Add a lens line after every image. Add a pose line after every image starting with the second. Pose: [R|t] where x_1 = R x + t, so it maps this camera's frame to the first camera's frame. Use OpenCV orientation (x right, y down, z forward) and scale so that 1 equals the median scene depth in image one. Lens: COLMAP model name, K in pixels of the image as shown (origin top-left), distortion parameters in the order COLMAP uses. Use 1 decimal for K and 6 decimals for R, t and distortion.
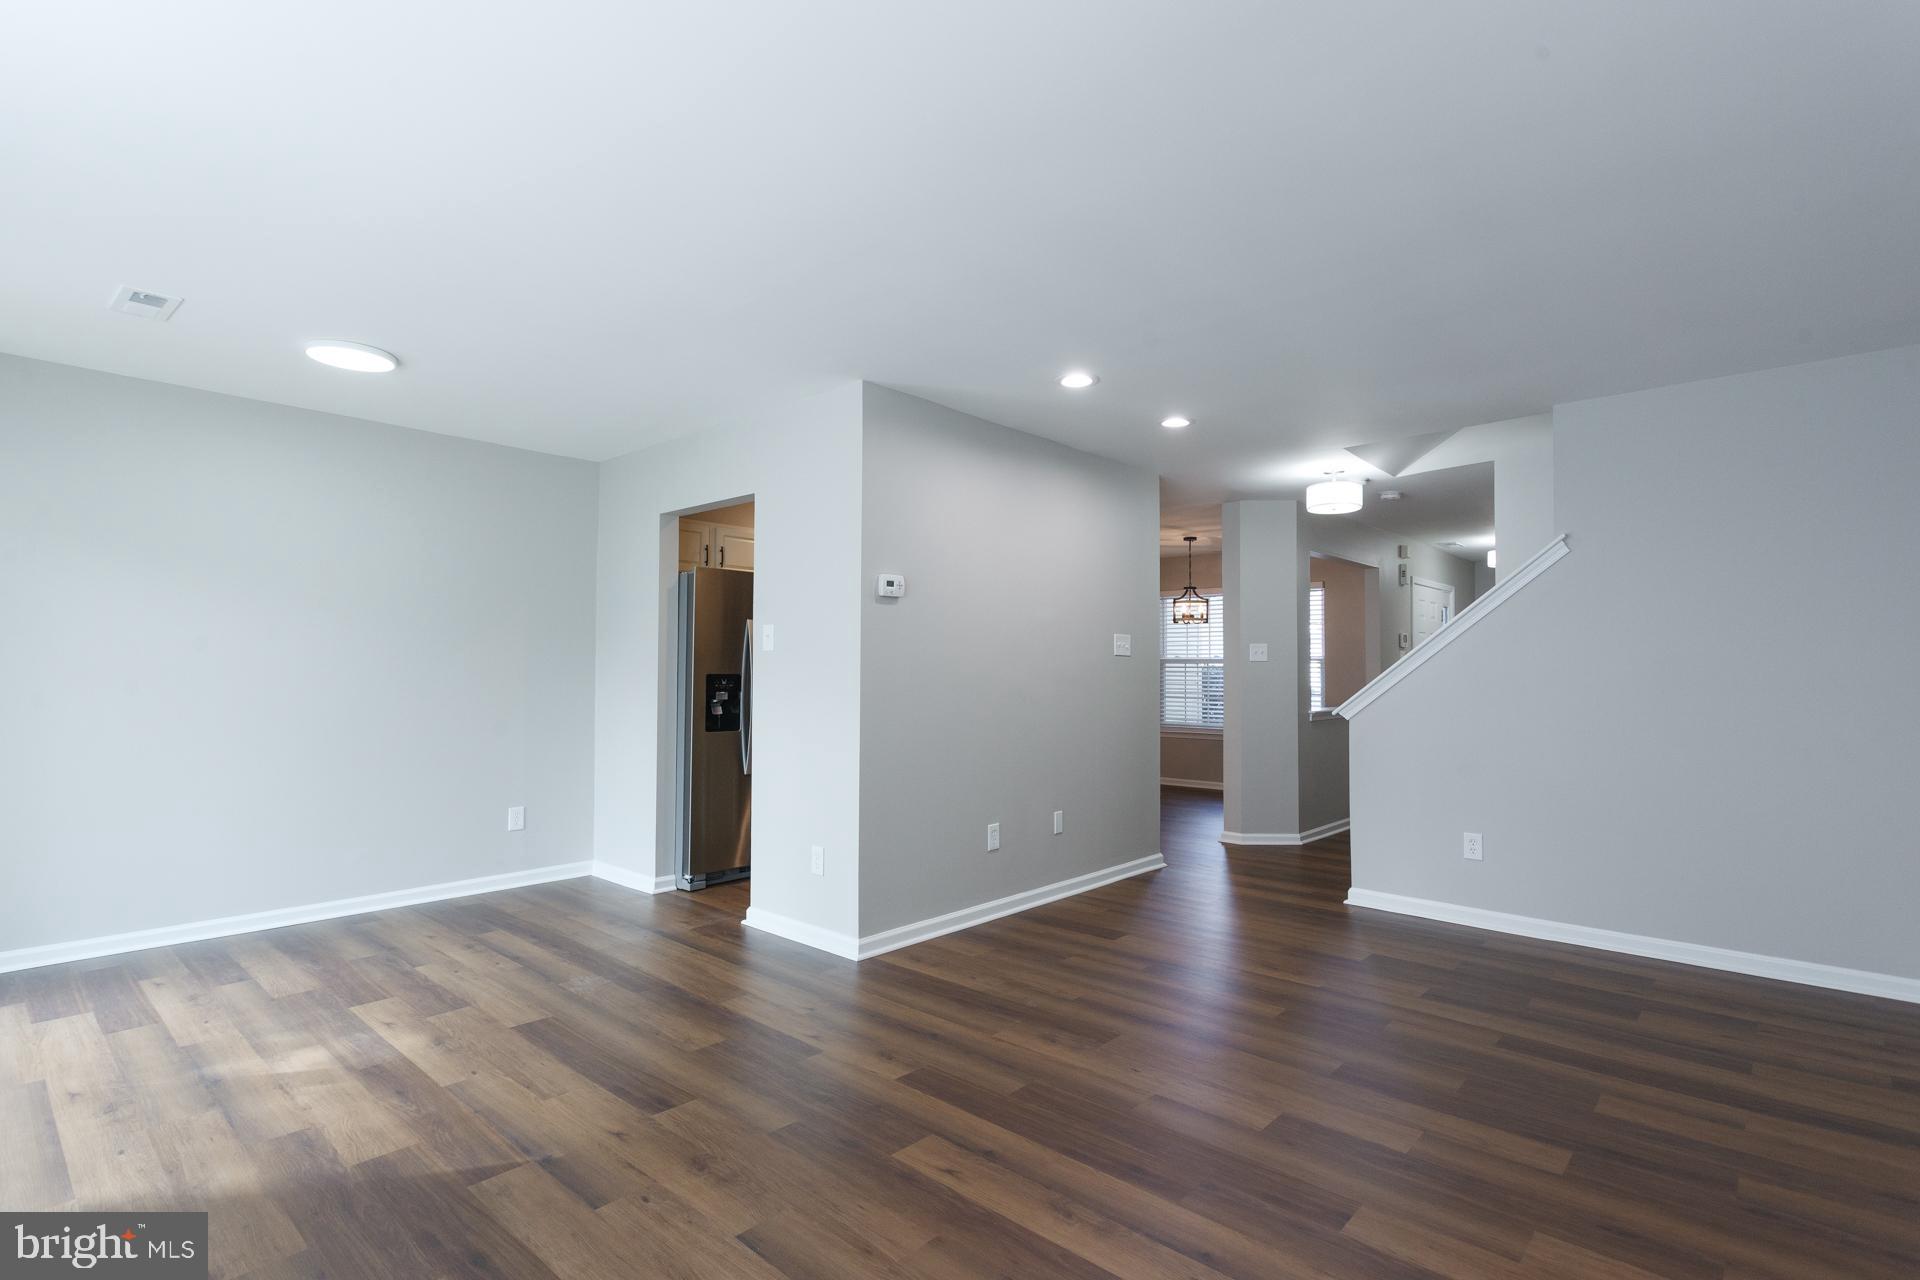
lens RADIAL K [[909.1, 0, 959.5], [0, 909.1, 649.3], [0, 0, 1]] dist [0.010900, -0.001250]
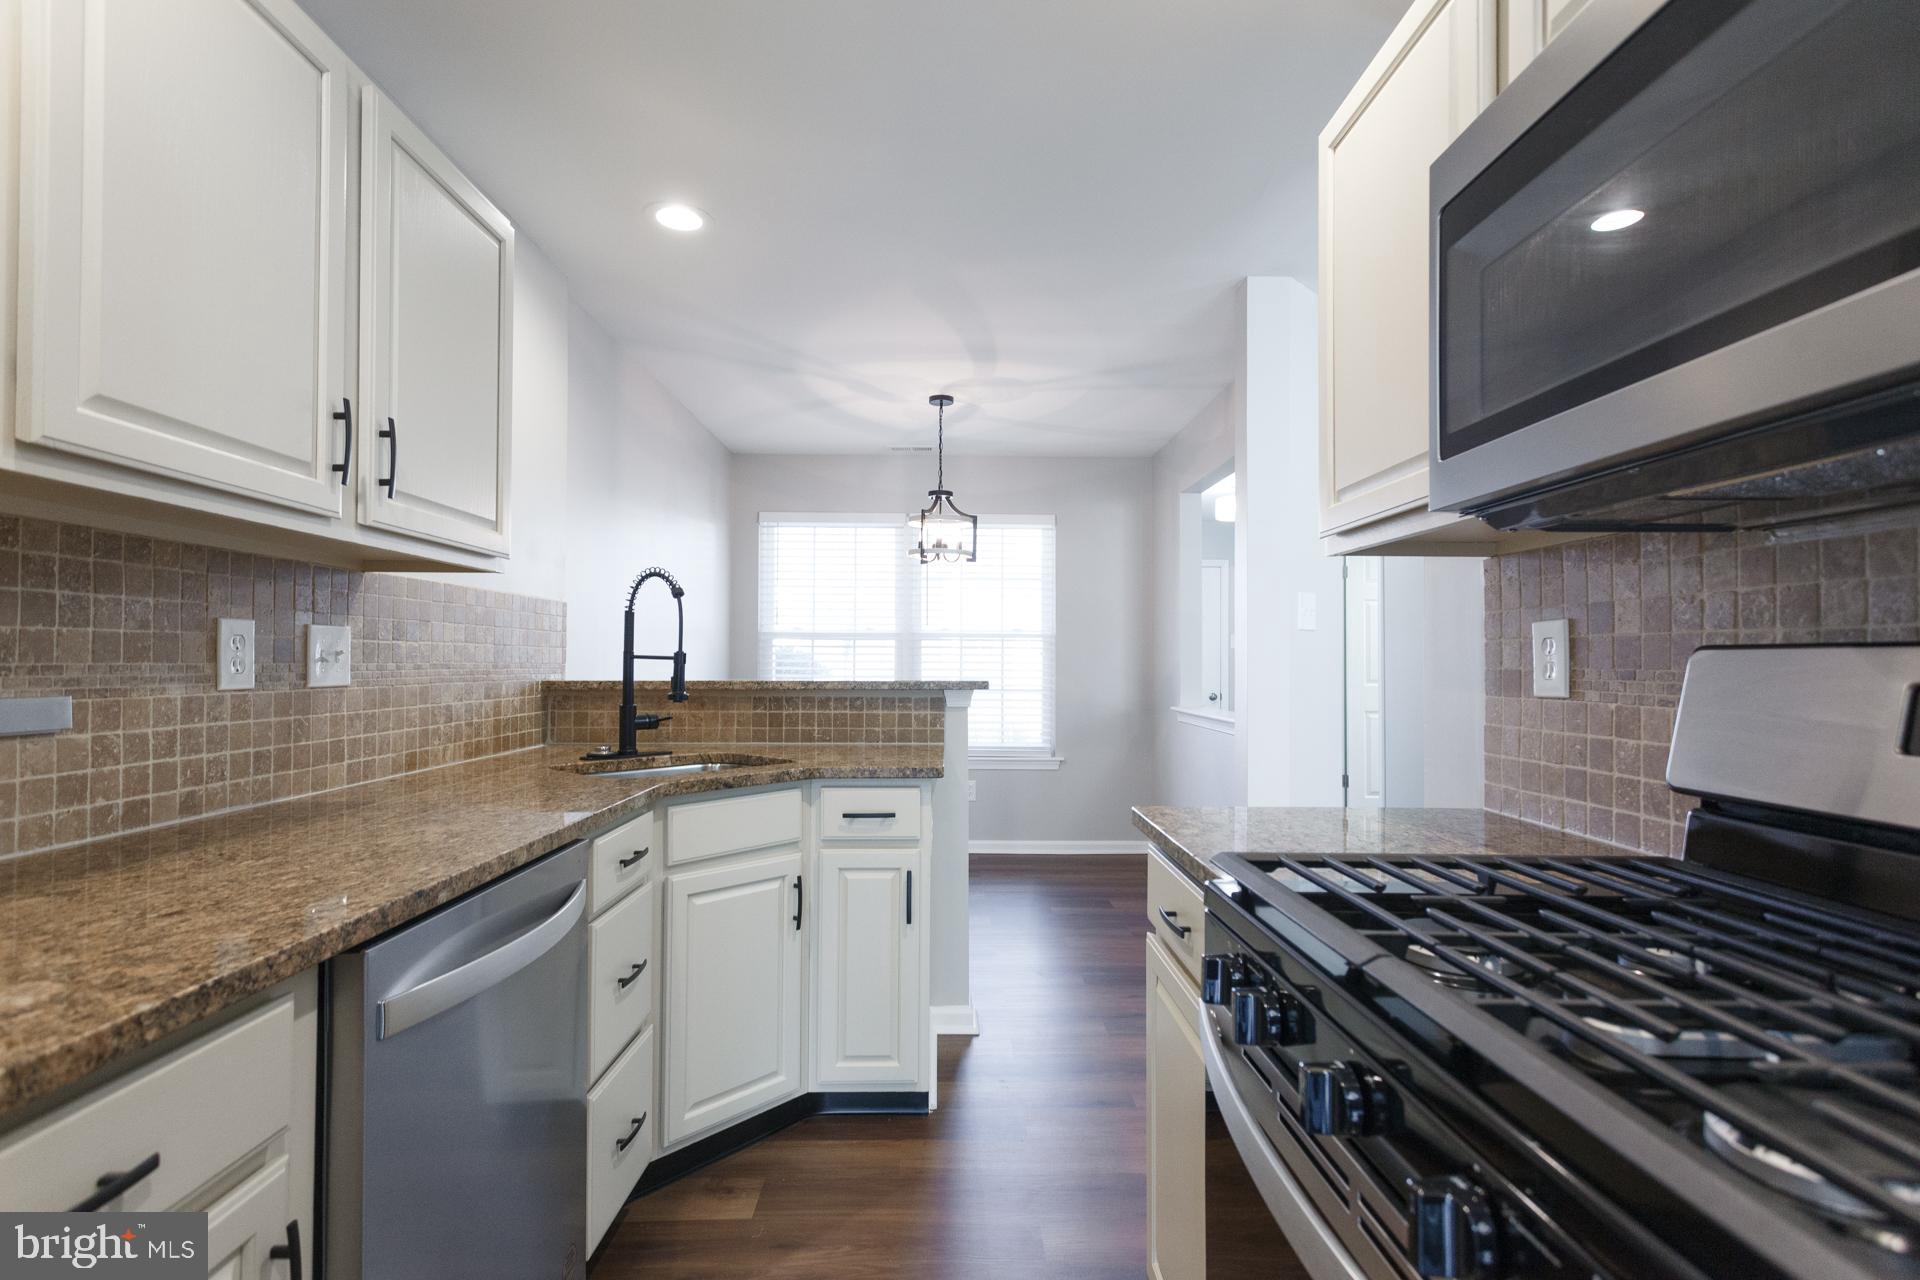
lens RADIAL K [[904.3, 0, 956.5], [0, 904.3, 645.6], [0, 0, 1]] dist [0.014924, -0.000528]
pose [[0.731619, 0.009857, 0.681642, -0.192026], [-0.013346, 0.999911, -0.000135, 0.040784], [-0.681583, -0.008998, 0.731686, 1.266314]]
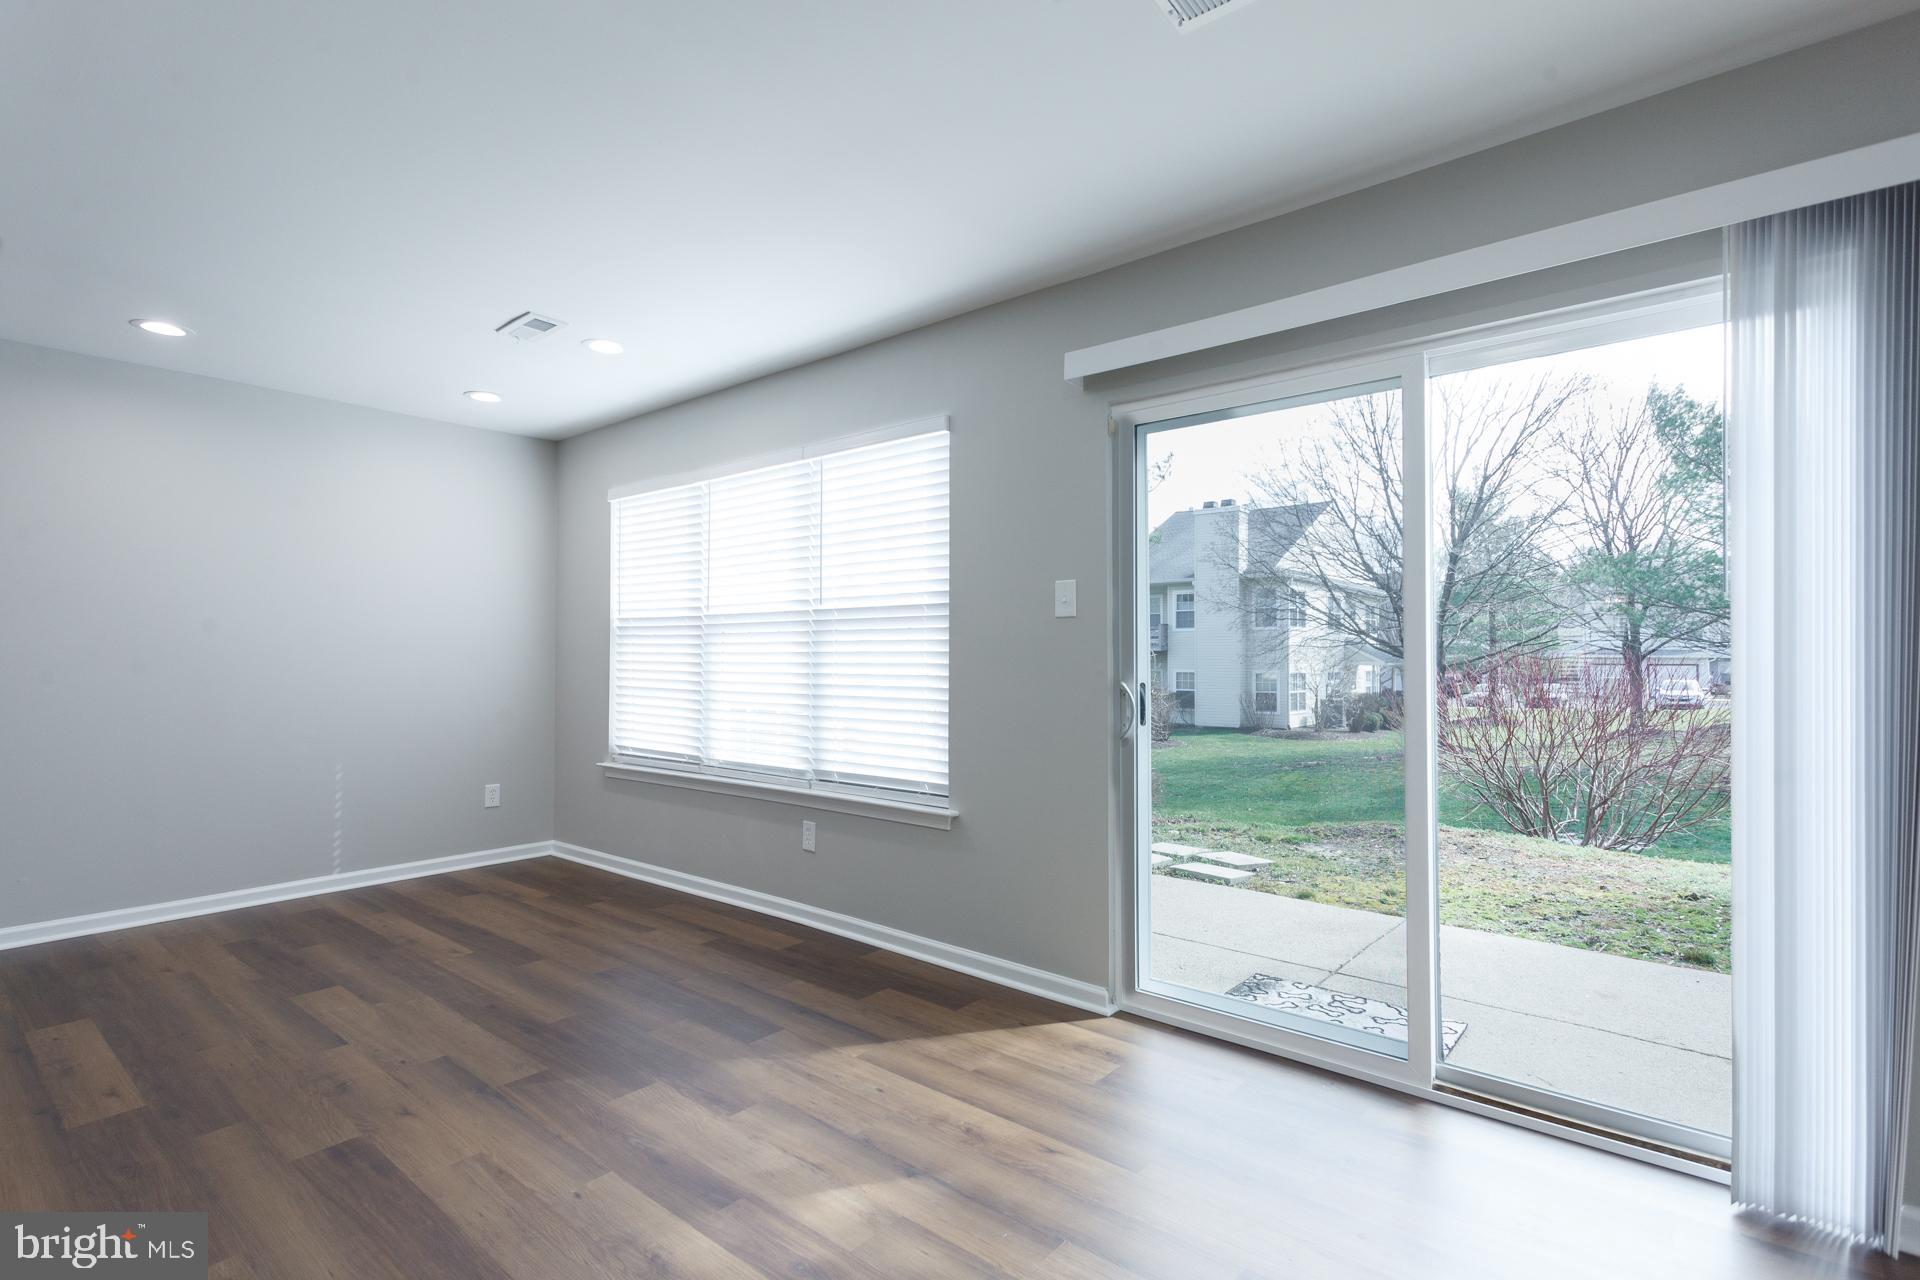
lens RADIAL K [[909.1, 0, 959.5], [0, 909.1, 649.3], [0, 0, 1]] dist [0.010900, -0.001250]
pose [[-0.999199, -0.001589, -0.039998, -0.532836], [-0.000419, 0.999572, -0.029246, 0.032350], [0.040027, -0.029206, -0.998772, 1.159692]]
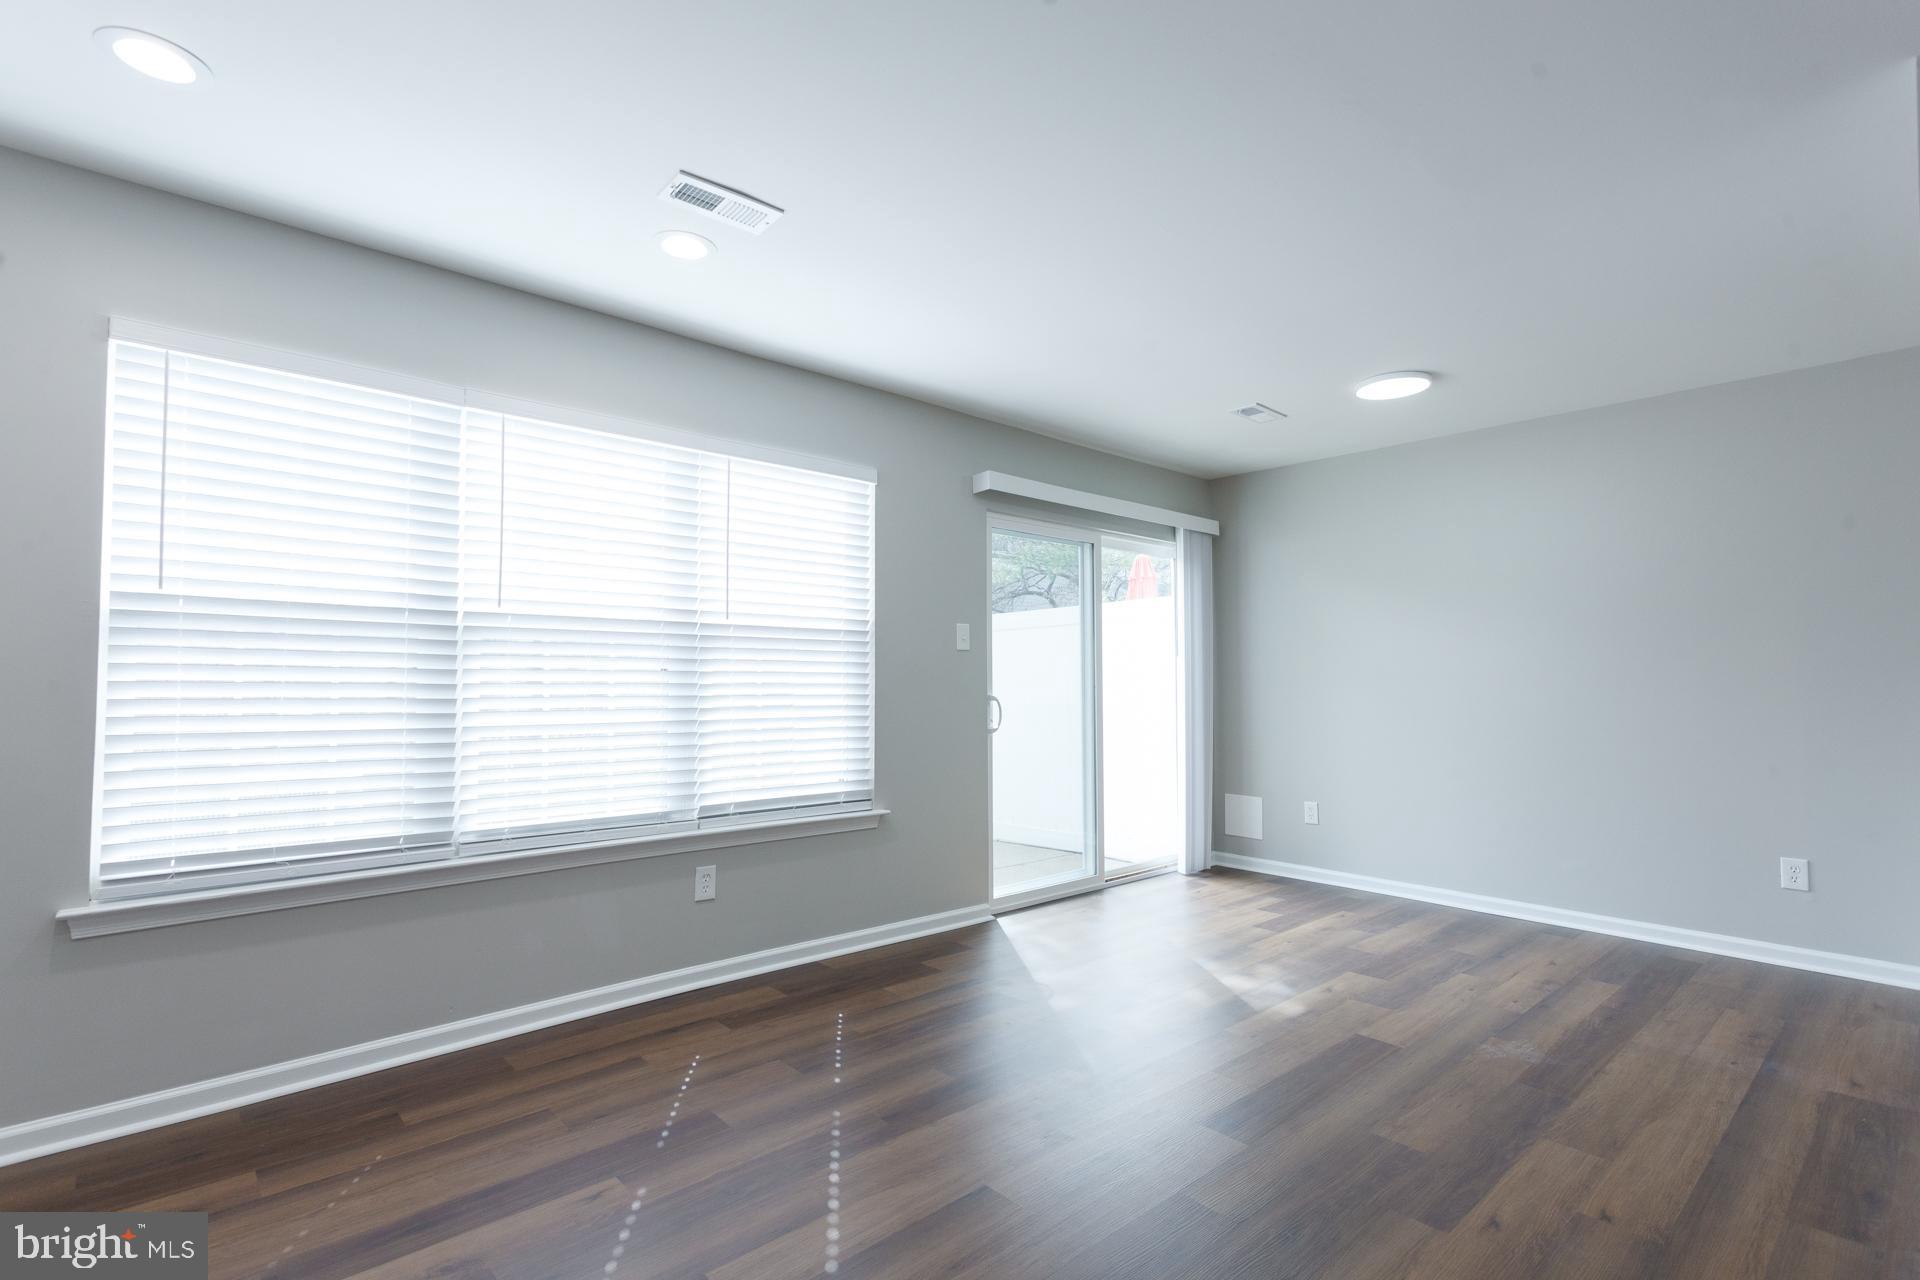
lens RADIAL K [[896.7, 0, 956.2], [0, 896.7, 649.6], [0, 0, 1]] dist [0.011519, -0.001203]
pose [[-0.101526, -0.039399, -0.994052, 0.389463], [0.021677, 0.998891, -0.041805, 0.026587], [0.994597, -0.025792, -0.100559, 0.506907]]
